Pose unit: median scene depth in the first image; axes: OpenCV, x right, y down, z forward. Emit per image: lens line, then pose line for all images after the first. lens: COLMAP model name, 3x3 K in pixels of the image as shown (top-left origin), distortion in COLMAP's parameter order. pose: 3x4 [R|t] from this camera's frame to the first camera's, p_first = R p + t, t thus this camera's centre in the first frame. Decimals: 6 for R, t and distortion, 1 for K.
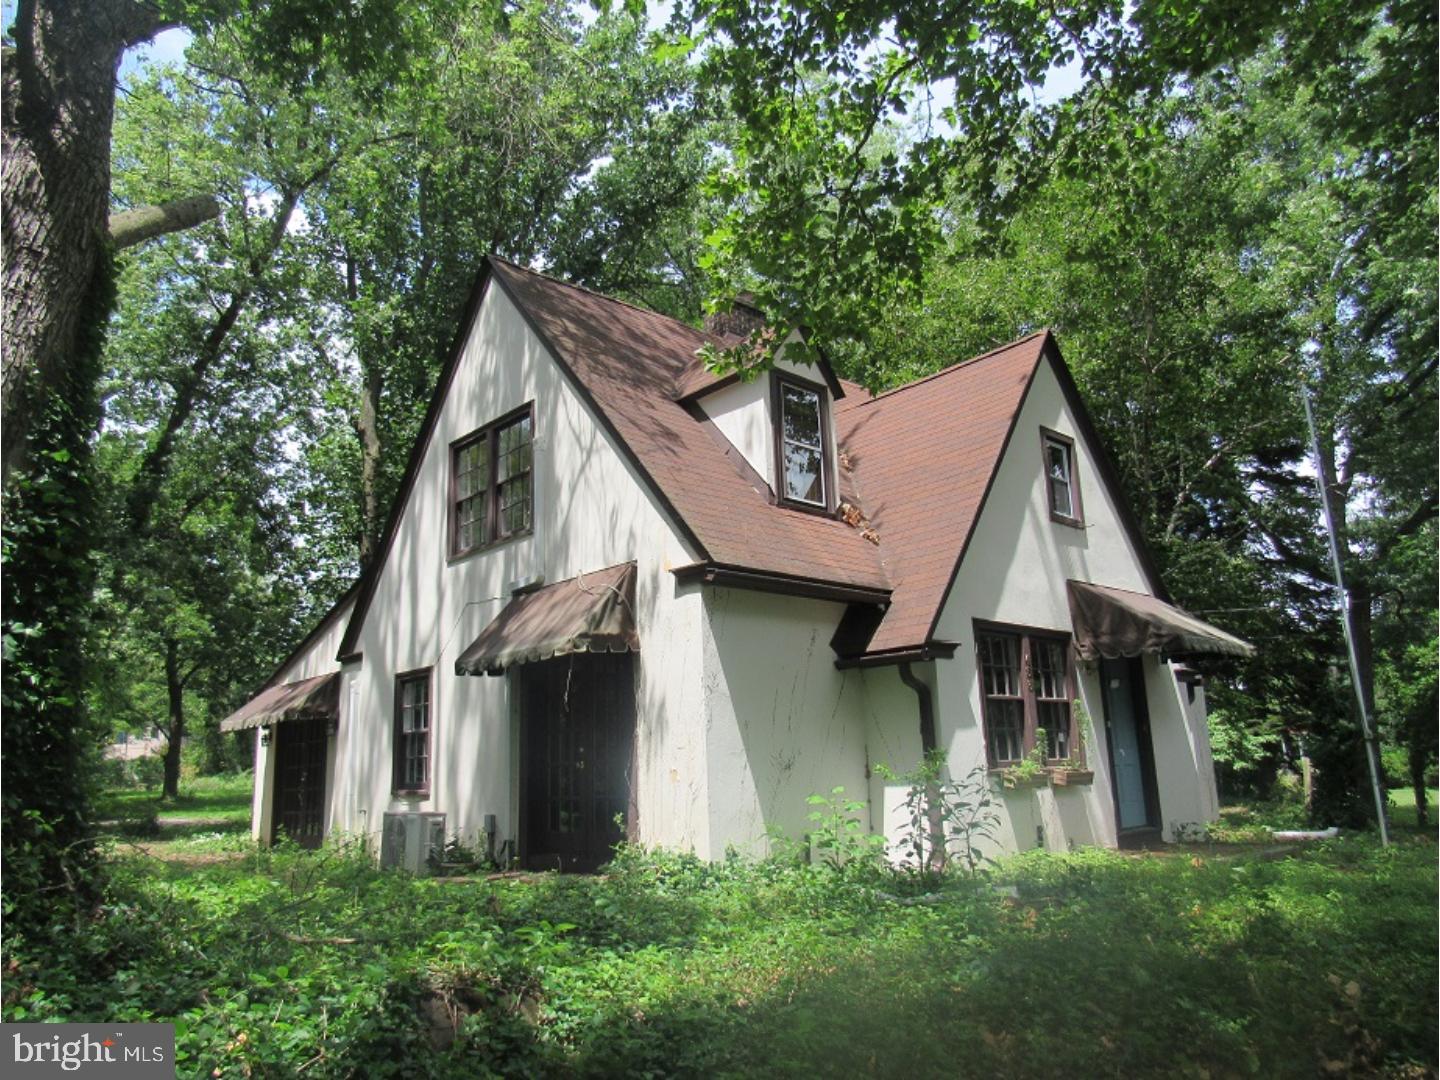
lens RADIAL K [[1036.9, 0, 720.0], [0, 1036.9, 540.0], [0, 0, 1]] dist [-0.004057, 0.000954]
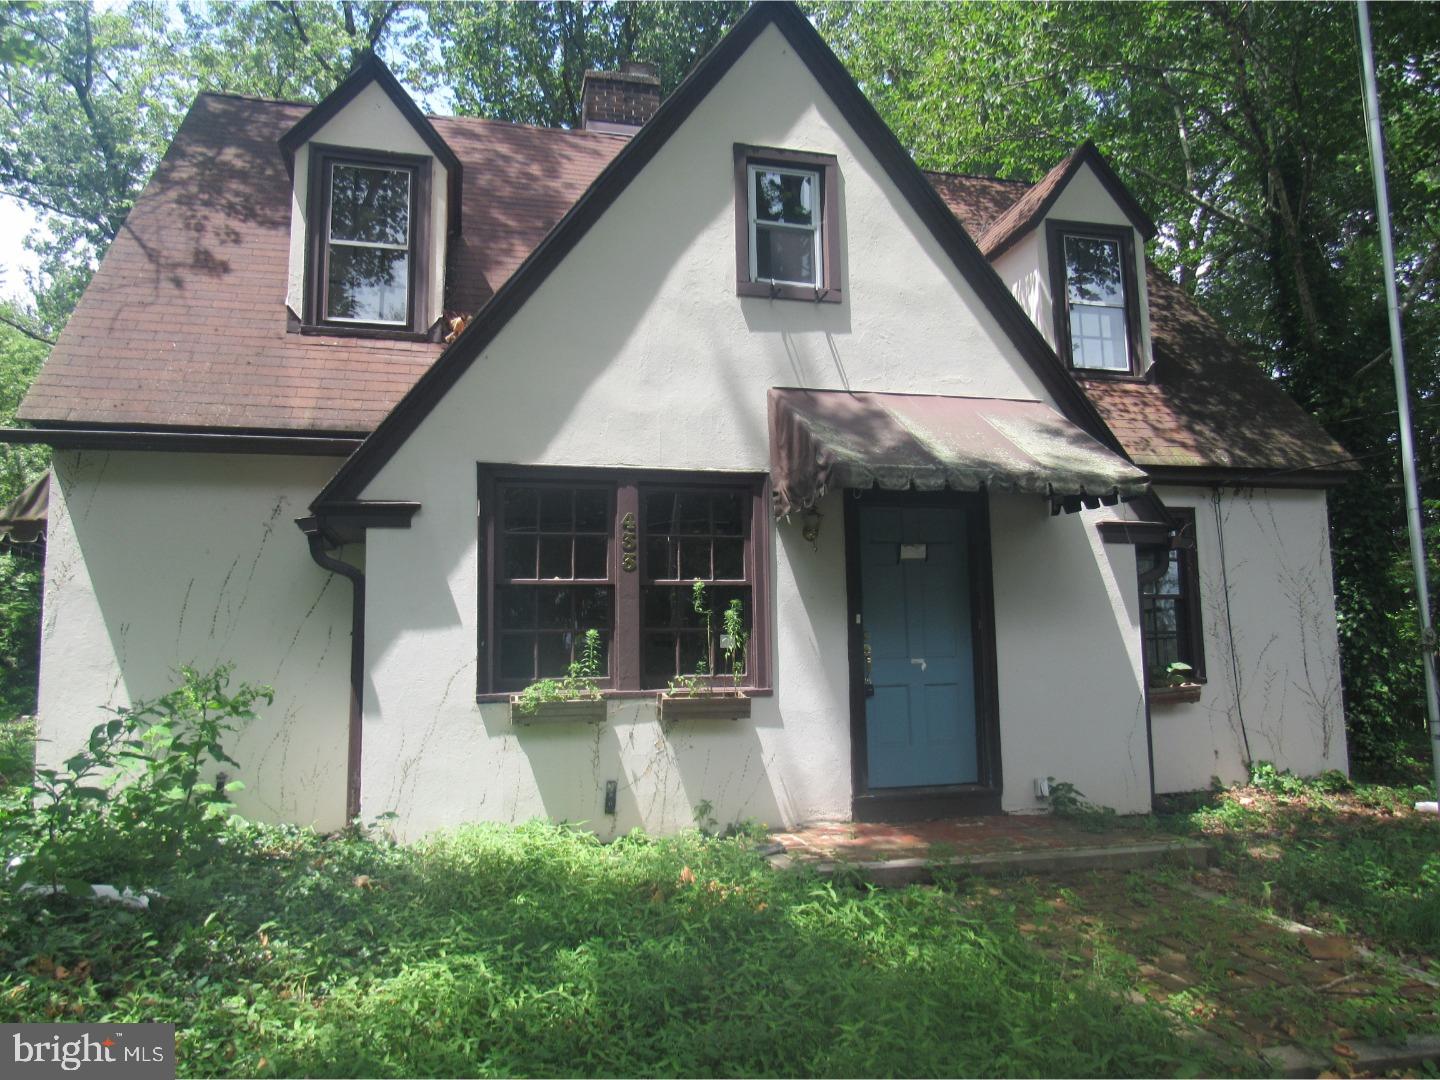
lens RADIAL K [[1006.4, 0, 747.7], [0, 1006.4, 541.0], [0, 0, 1]] dist [-0.047643, -0.000716]
pose [[0.871722, -0.041173, -0.488268, 0.663223], [0.096772, 0.991303, 0.089180, 0.080066], [0.480350, -0.124991, 0.868125, 0.509039]]
